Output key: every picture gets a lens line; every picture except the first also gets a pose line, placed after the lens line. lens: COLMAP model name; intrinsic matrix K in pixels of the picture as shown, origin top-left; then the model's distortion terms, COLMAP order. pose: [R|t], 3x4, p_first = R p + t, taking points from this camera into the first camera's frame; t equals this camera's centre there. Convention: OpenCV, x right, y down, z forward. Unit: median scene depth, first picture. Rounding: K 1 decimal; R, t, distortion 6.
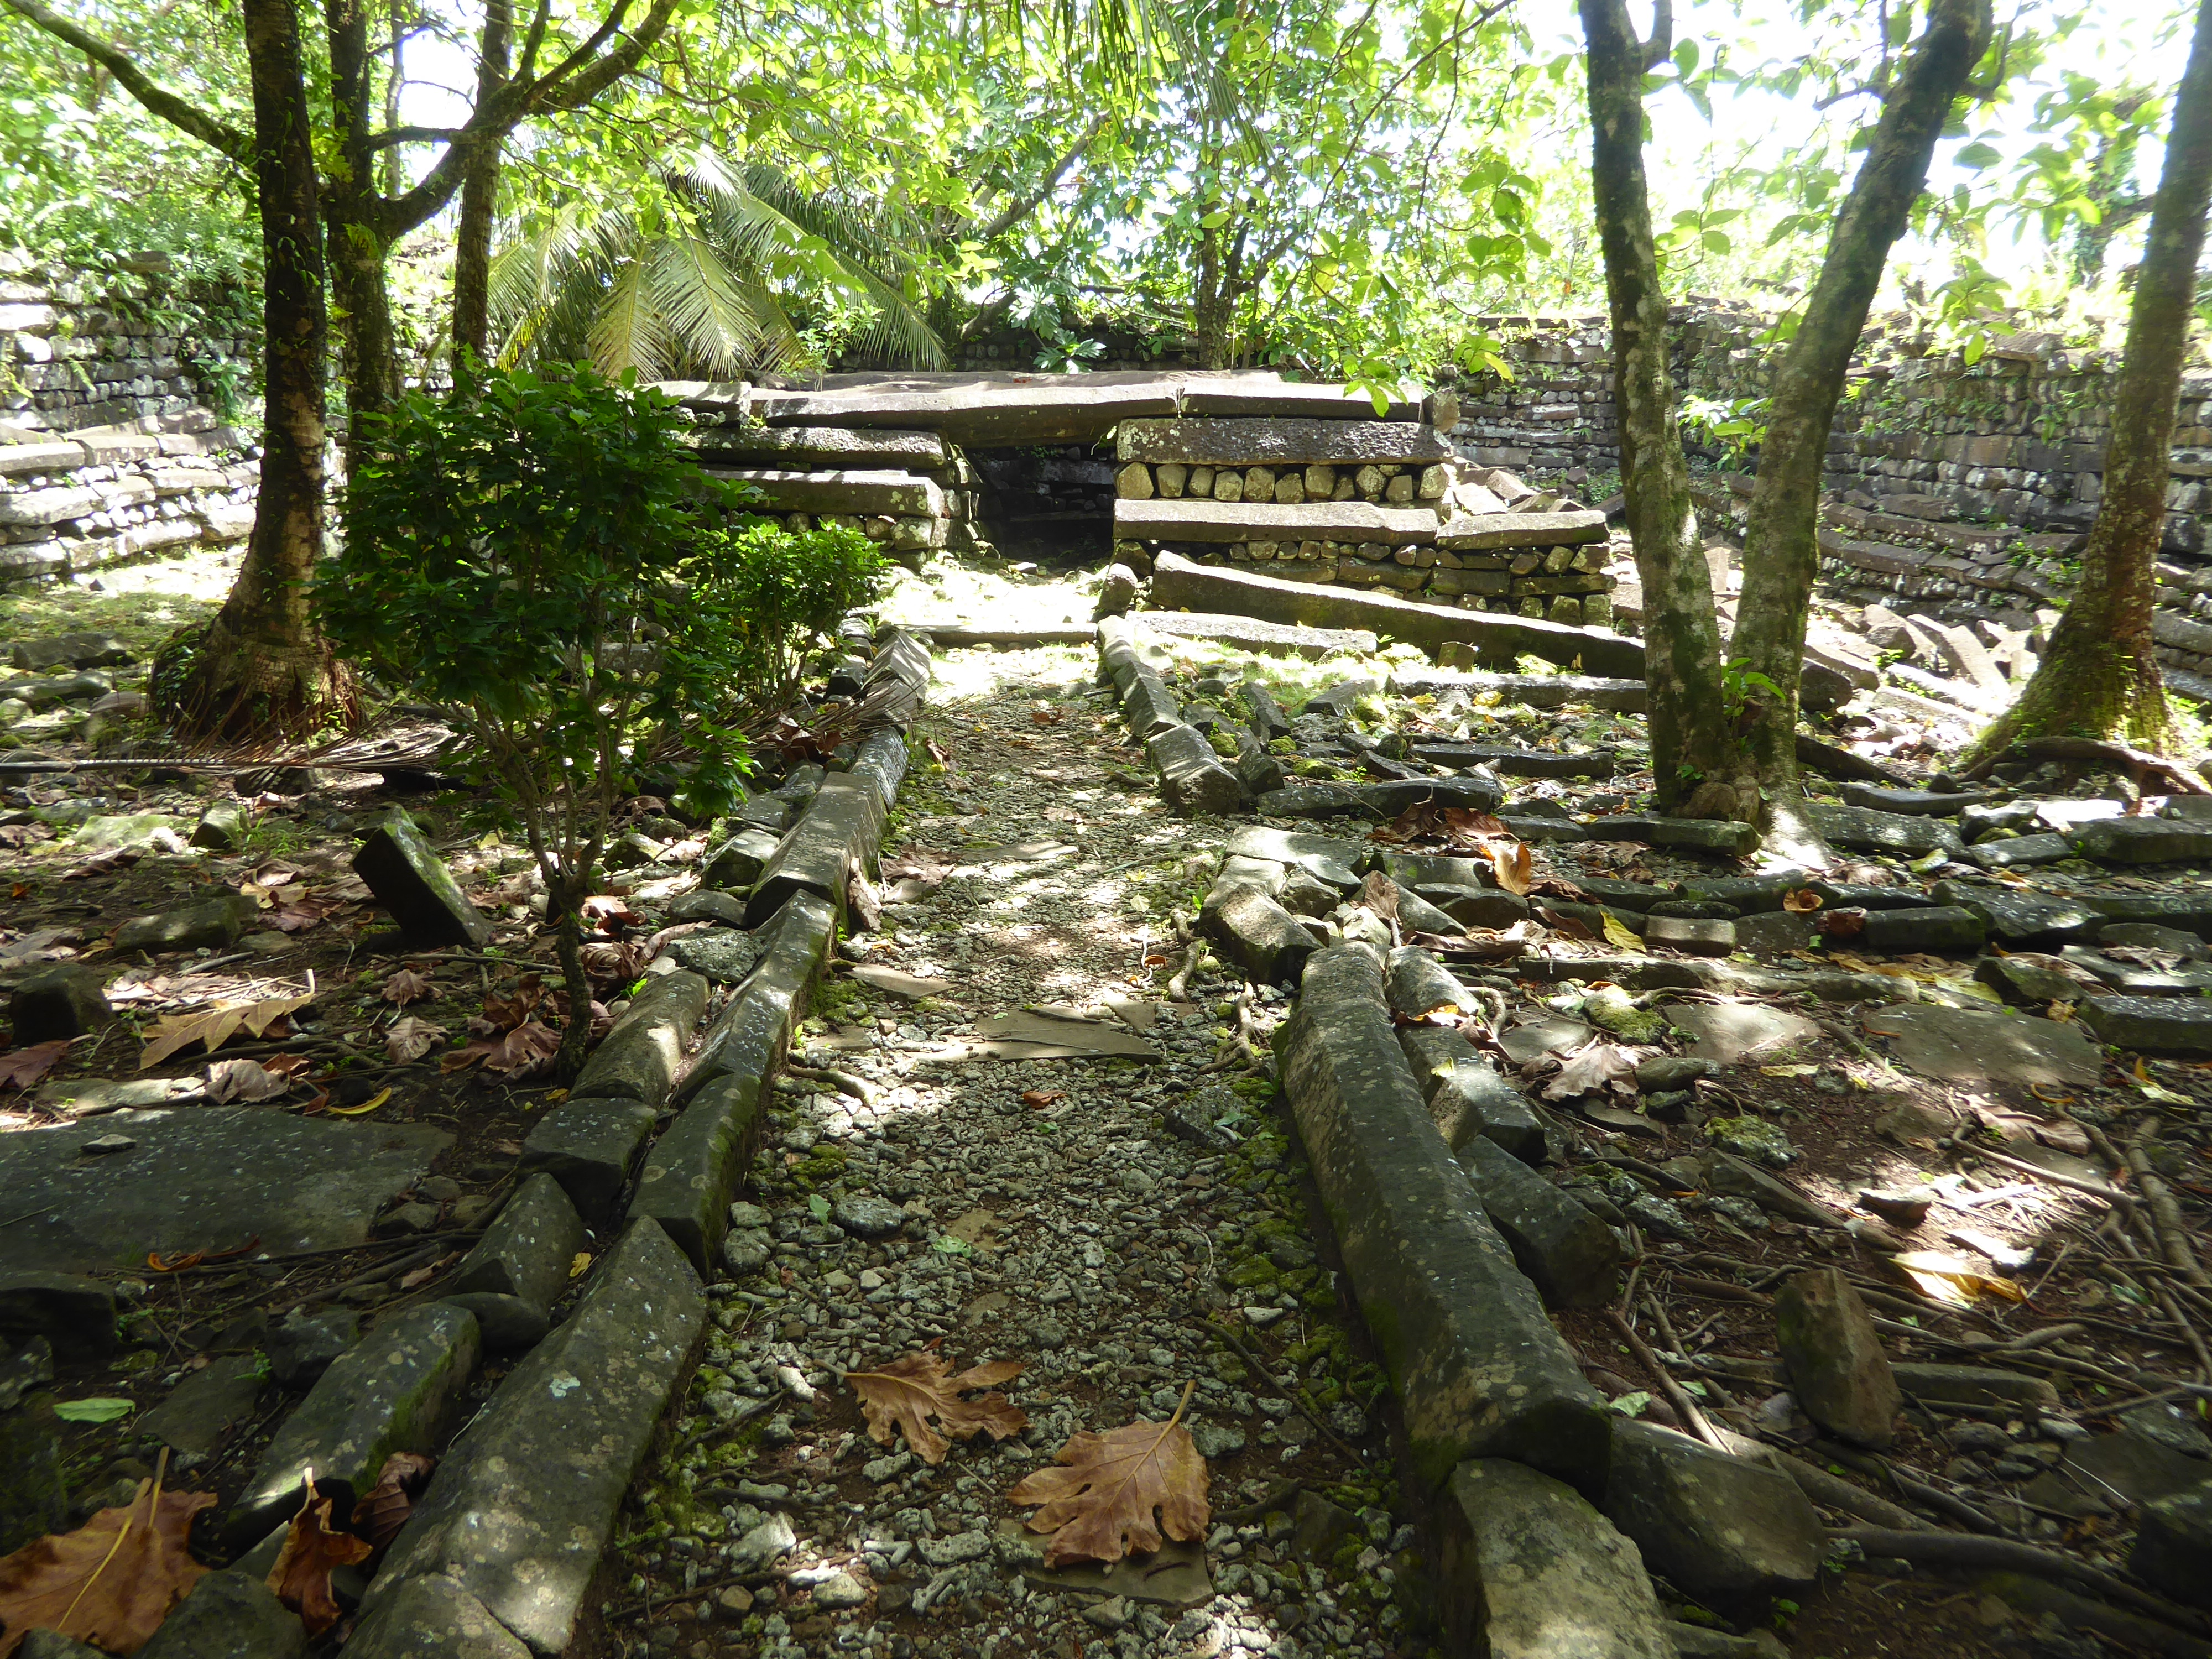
lens RADIAL K [[1620.0, 0, 1111.6], [0, 1620.0, 821.4], [0, 0, 1]] dist [-0.005156, -0.002438]
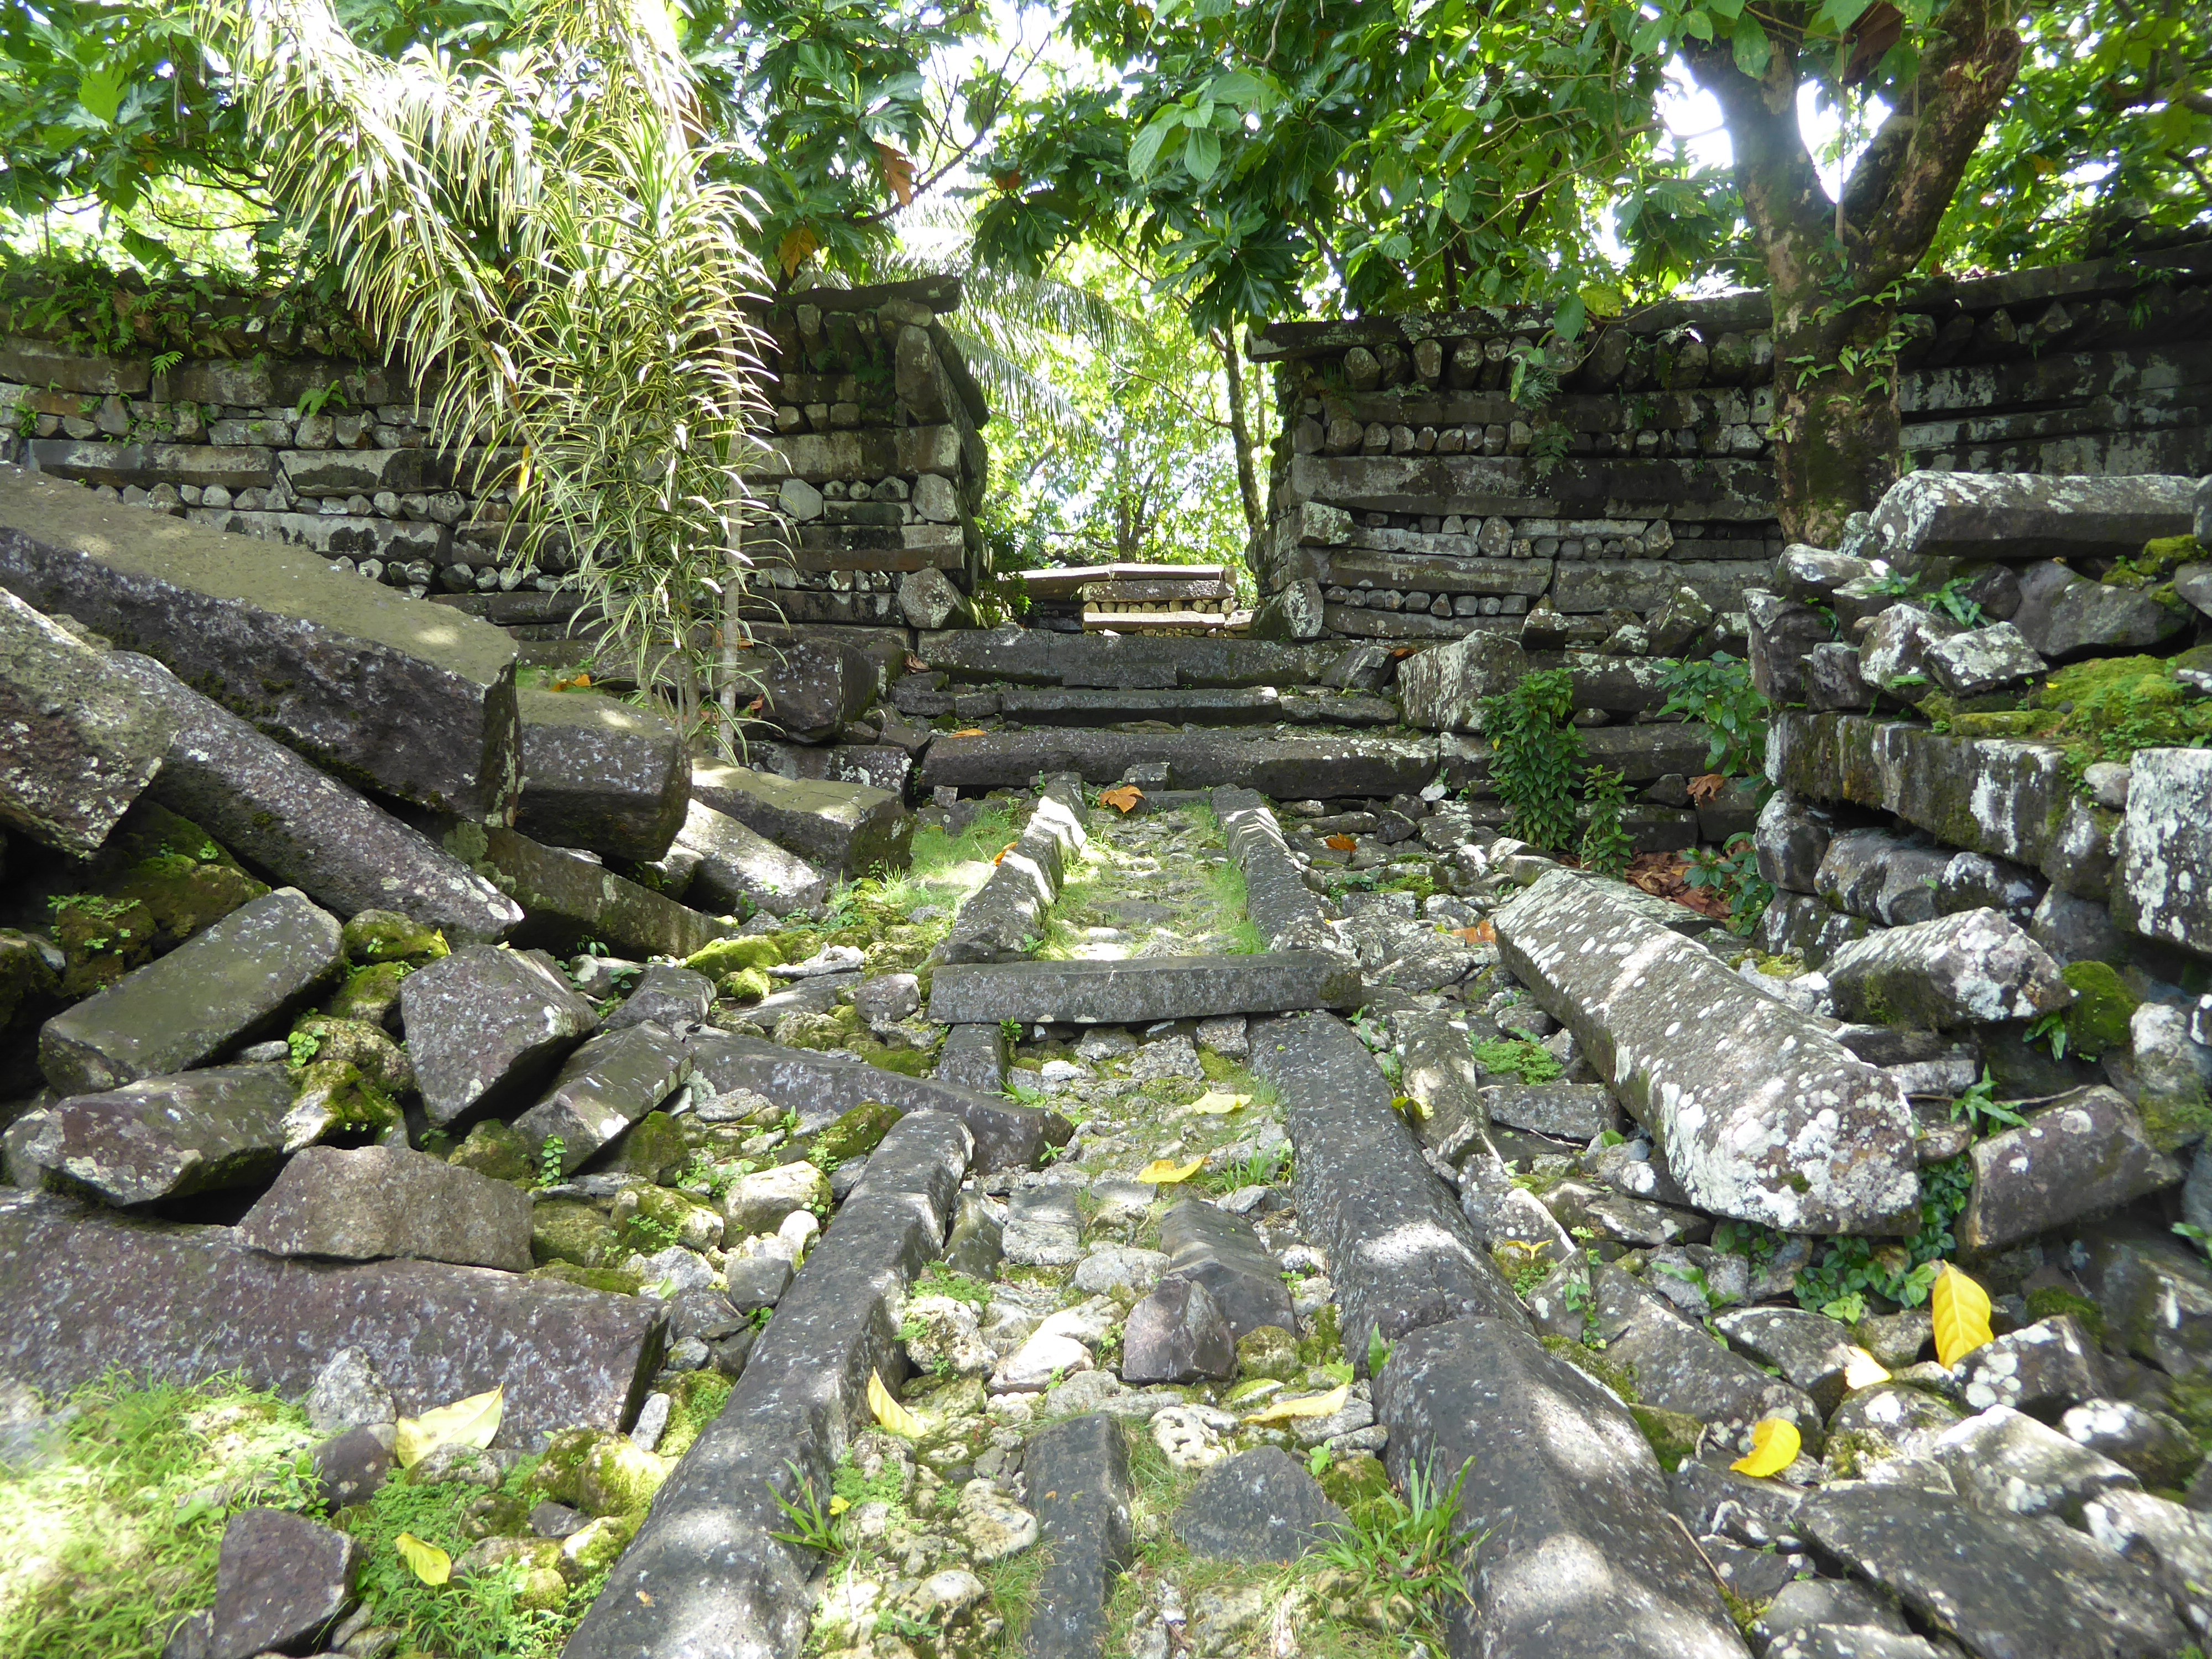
lens RADIAL K [[1620.0, 0, 1105.3], [0, 1620.0, 829.5], [0, 0, 1]] dist [-0.005156, -0.002438]
pose [[0.998983, -0.028097, 0.035262, -0.030936], [0.033044, 0.988342, -0.148621, 0.241611], [-0.030675, 0.149635, 0.988265, -0.659404]]
